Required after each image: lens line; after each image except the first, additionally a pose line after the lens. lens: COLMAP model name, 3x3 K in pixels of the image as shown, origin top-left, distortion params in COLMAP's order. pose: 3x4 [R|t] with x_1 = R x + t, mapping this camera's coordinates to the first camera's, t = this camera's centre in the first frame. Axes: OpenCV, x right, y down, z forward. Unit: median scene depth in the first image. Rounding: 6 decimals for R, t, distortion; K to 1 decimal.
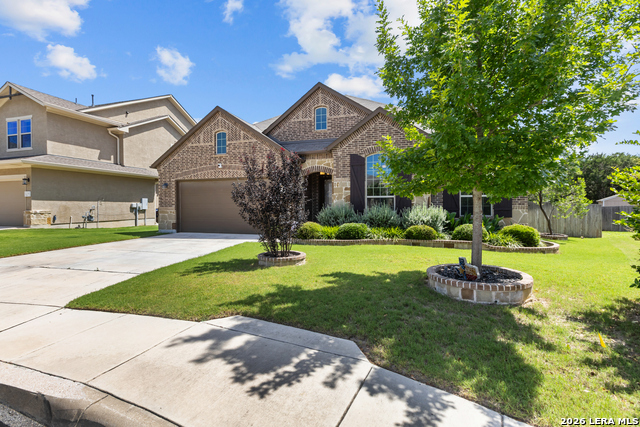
lens RADIAL K [[285.9, 0, 336.0], [0, 285.9, 206.1], [0, 0, 1]] dist [-0.002859, 0.000605]
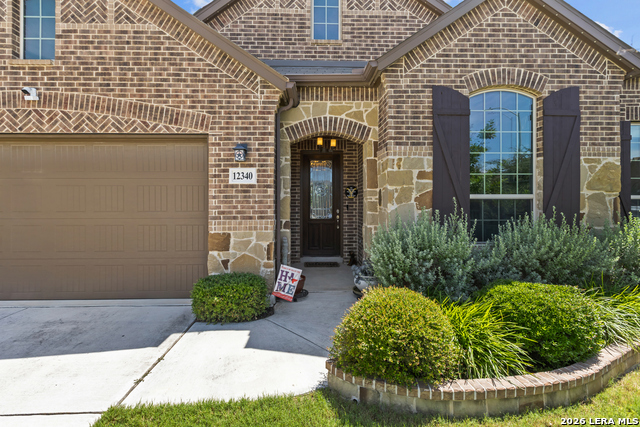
lens RADIAL K [[285.9, 0, 322.4], [0, 285.9, 203.0], [0, 0, 1]] dist [-0.002859, 0.000605]
pose [[0.959875, 0.006798, 0.280345, -0.200505], [-0.003682, 0.999925, -0.011640, -0.017542], [-0.280403, 0.010140, 0.959829, 0.670390]]
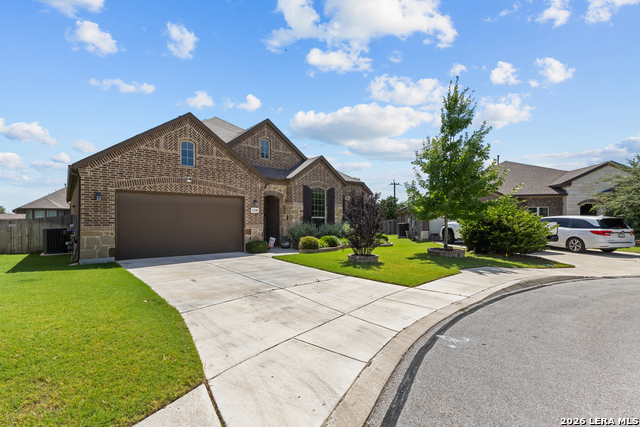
lens RADIAL K [[285.9, 0, 306.8], [0, 285.9, 220.1], [0, 0, 1]] dist [-0.002859, 0.000605]
pose [[0.592002, 0.006301, 0.805912, -1.012701], [0.000780, 0.999964, -0.008392, -0.007048], [-0.805936, 0.005597, 0.591976, 0.196865]]
